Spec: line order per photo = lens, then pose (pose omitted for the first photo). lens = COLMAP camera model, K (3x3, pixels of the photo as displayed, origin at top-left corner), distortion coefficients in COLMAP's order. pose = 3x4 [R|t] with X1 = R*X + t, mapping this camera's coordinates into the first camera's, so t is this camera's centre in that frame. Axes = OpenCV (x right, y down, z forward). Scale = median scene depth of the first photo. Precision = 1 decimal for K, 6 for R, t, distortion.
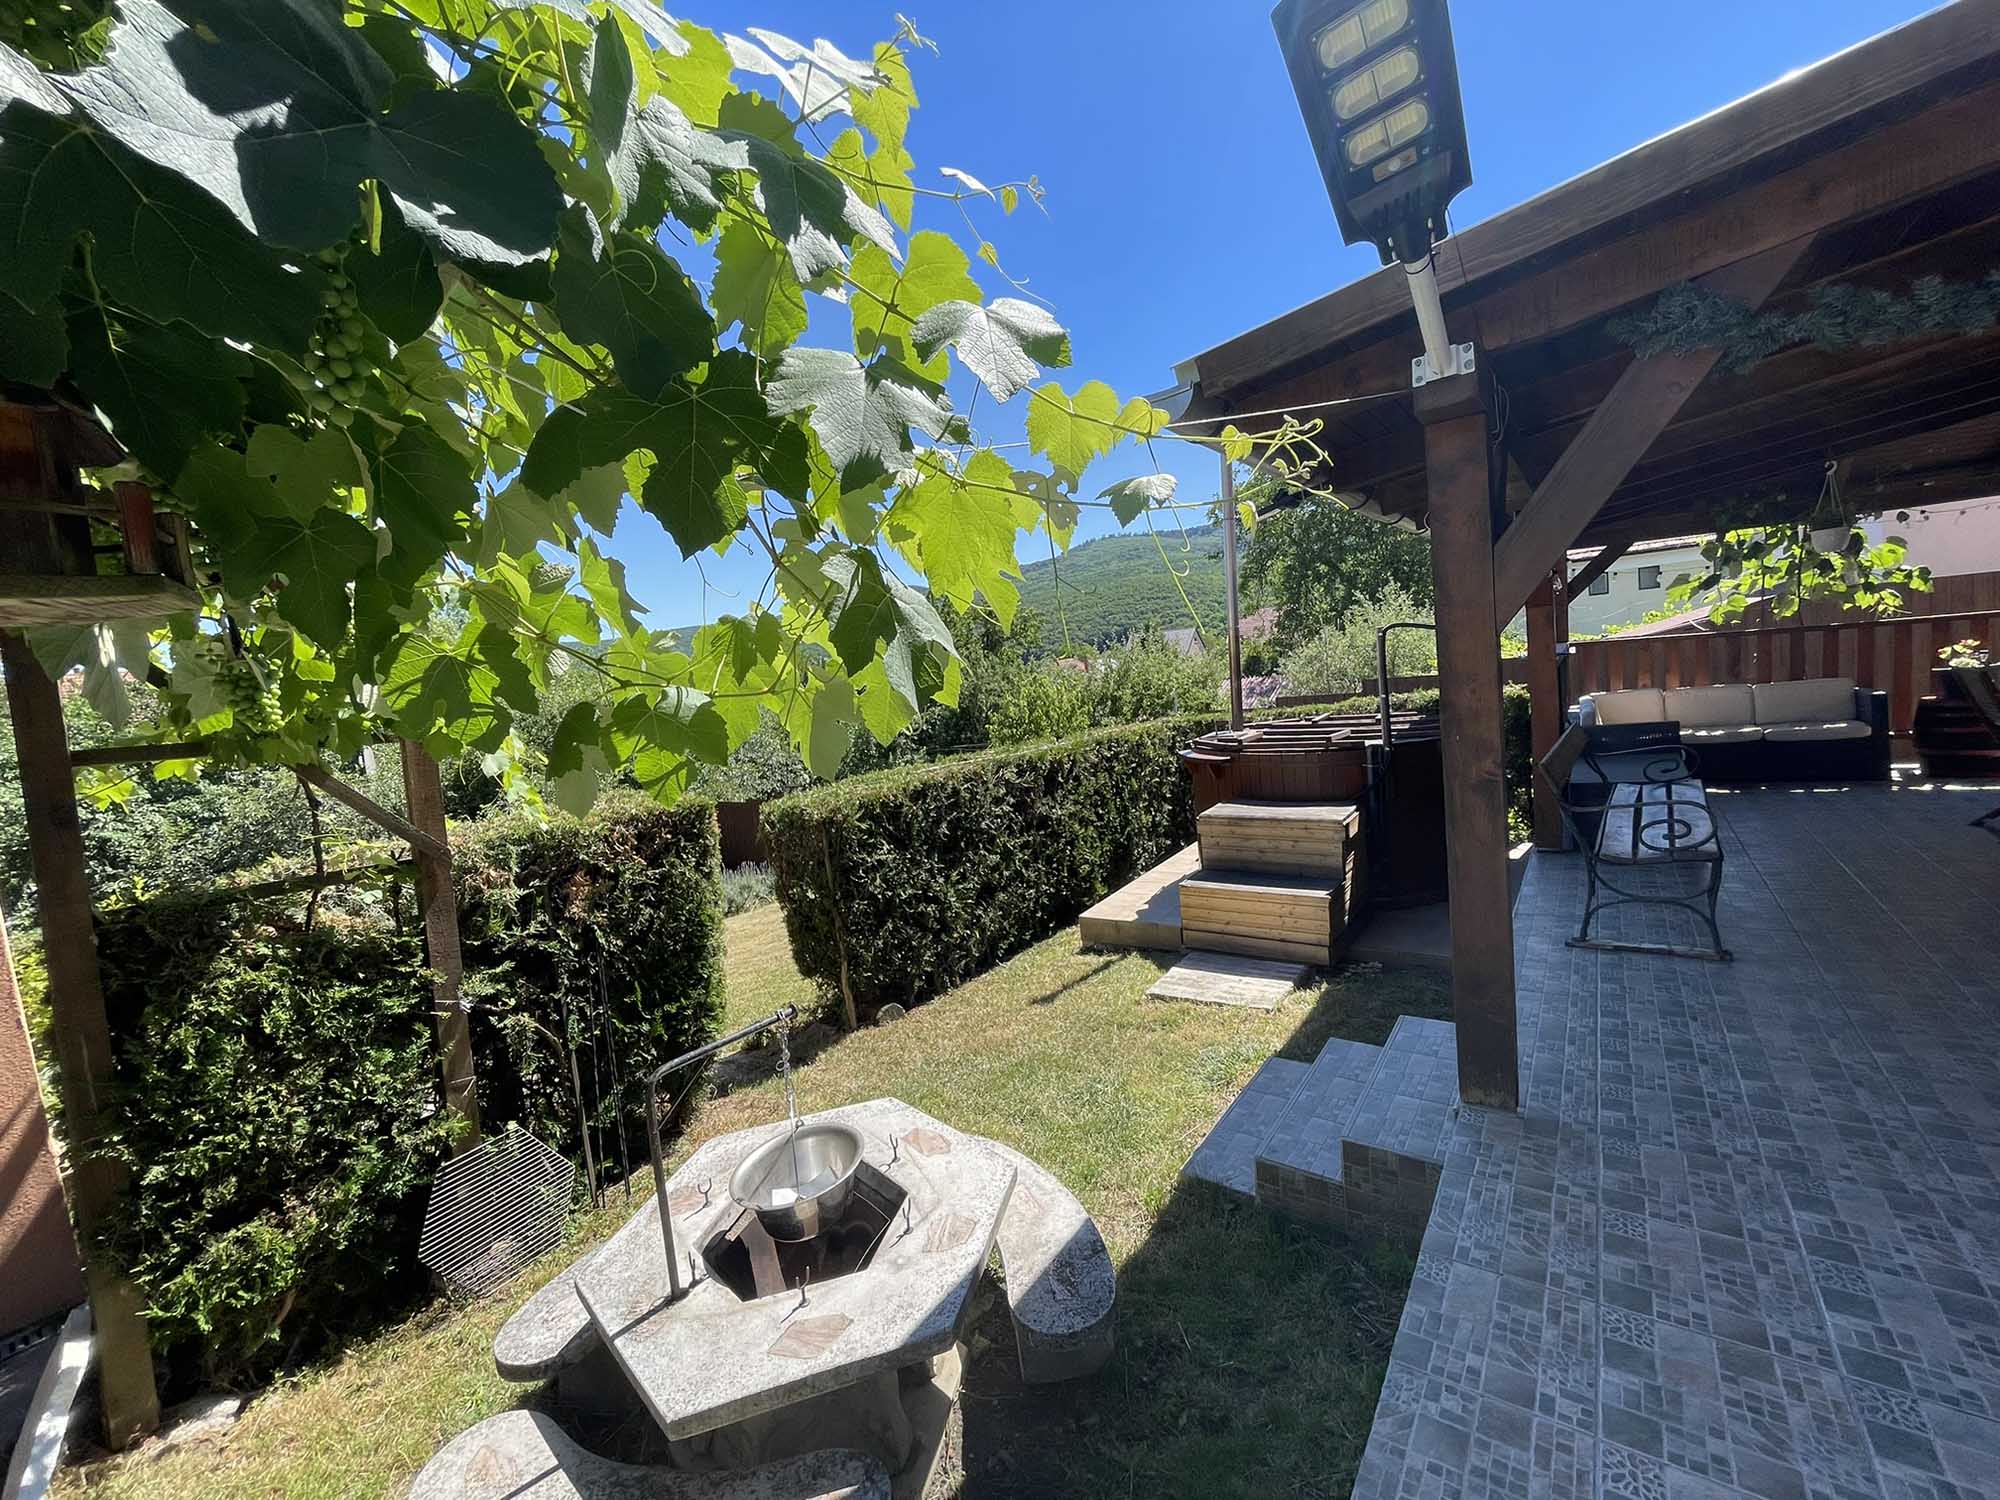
lens RADIAL K [[809.2, 0, 998.3], [0, 809.2, 753.5], [0, 0, 1]] dist [-0.004364, -0.000687]
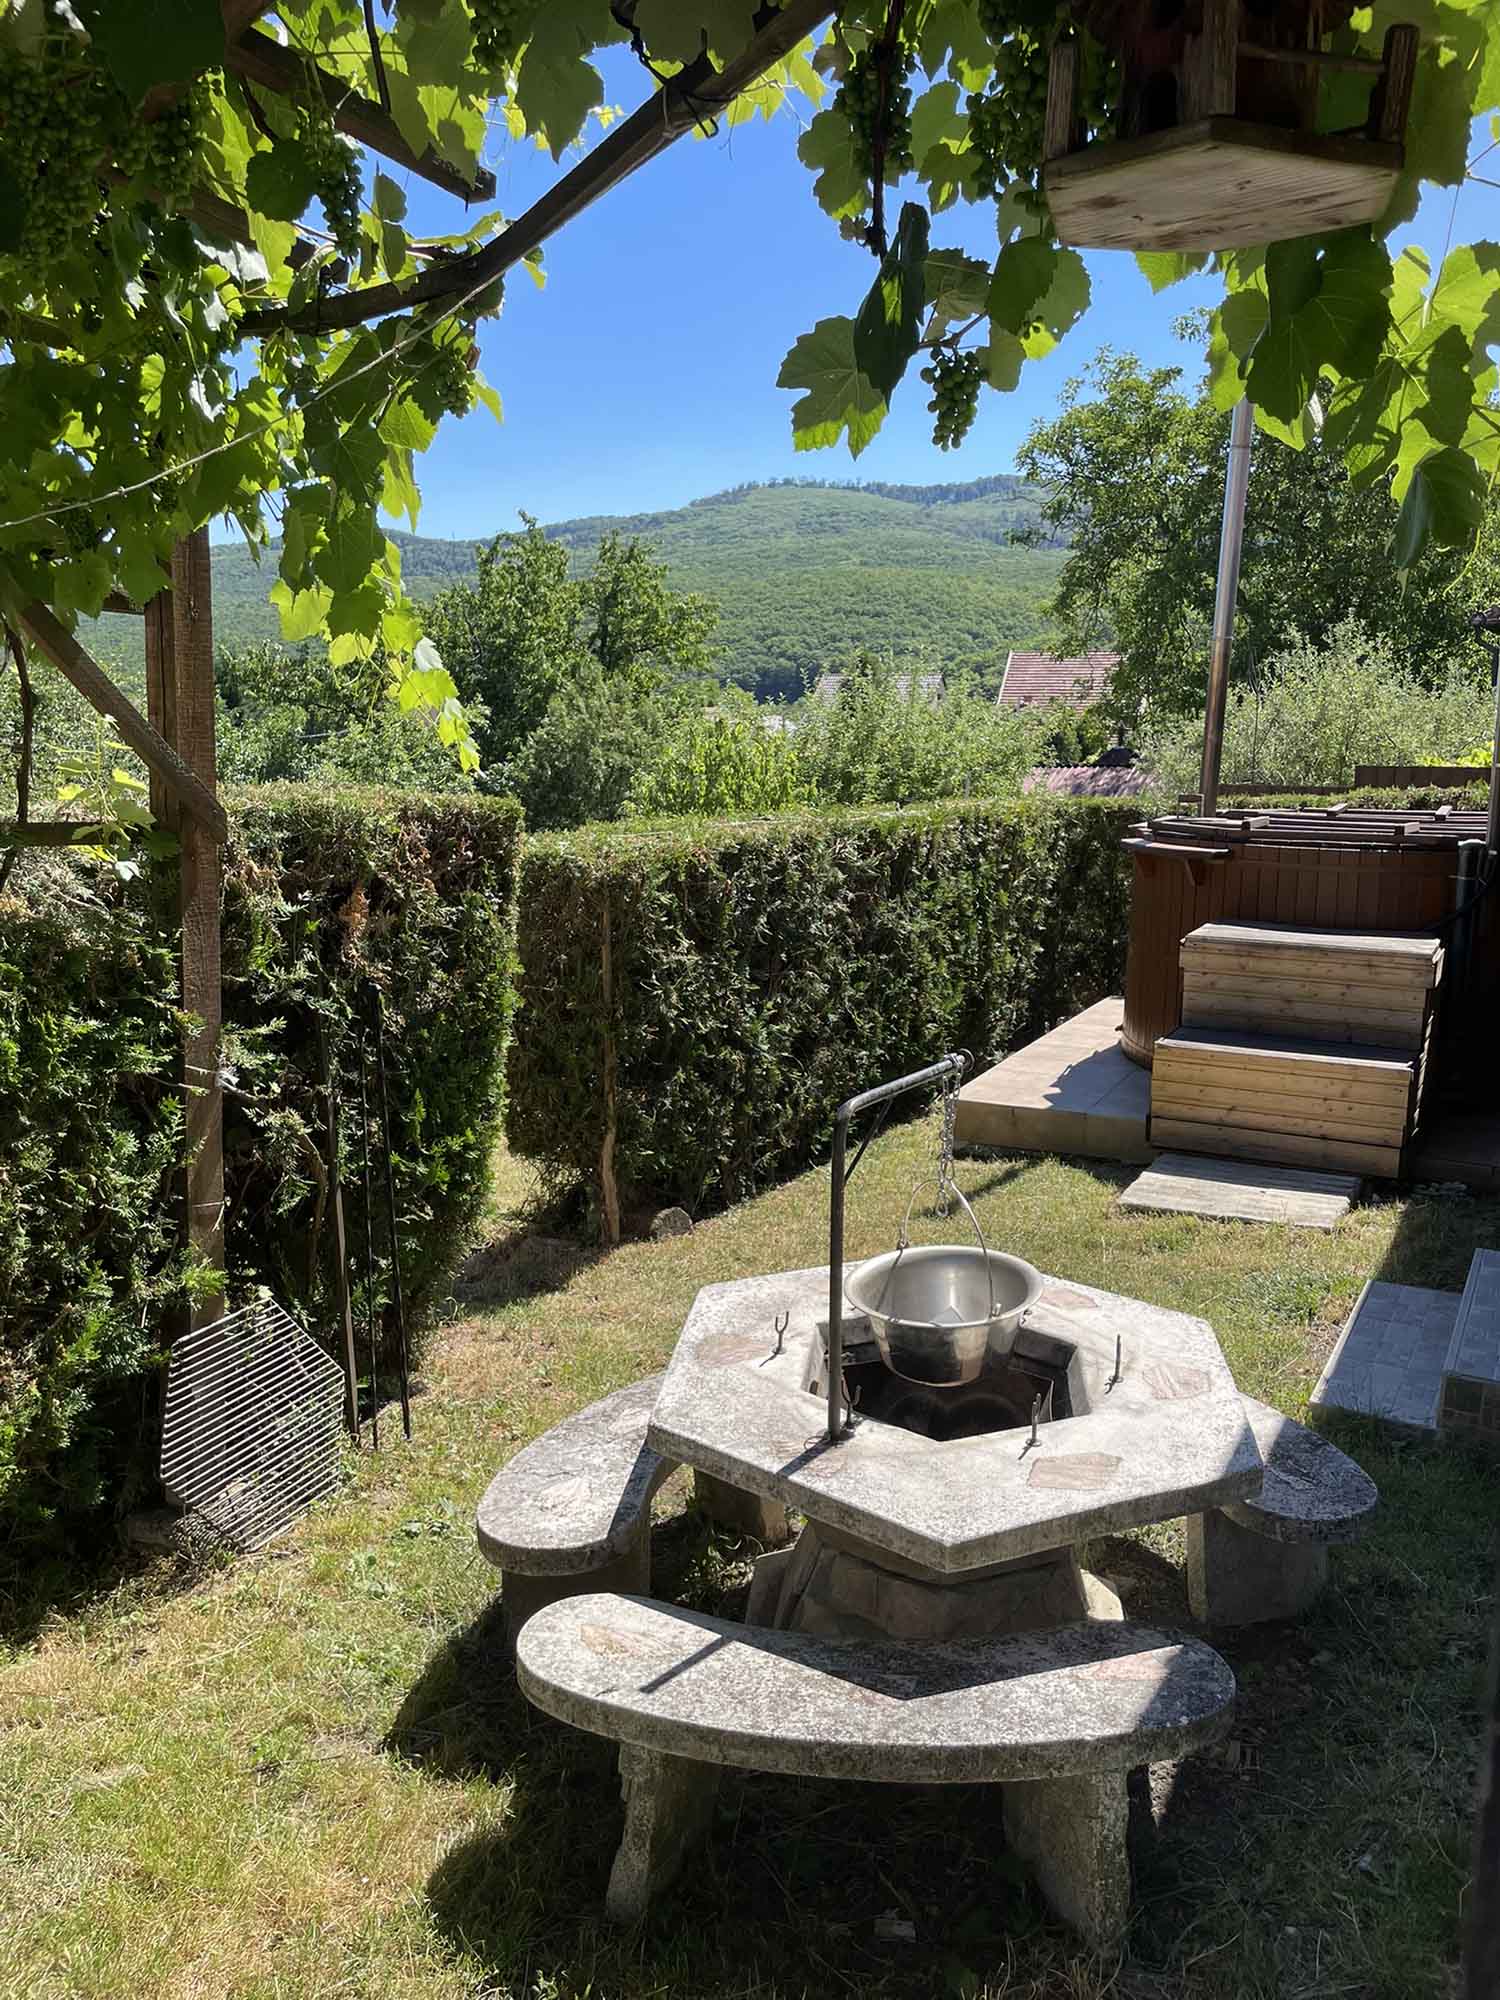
lens RADIAL K [[1531.6, 0, 747.7], [0, 1531.6, 1001.4], [0, 0, 1]] dist [0.043244, -0.014143]
pose [[0.985164, 0.077033, 0.153357, -0.268193], [-0.087612, 0.994132, 0.063456, 0.087143], [-0.147569, -0.075951, 0.986131, -0.096615]]
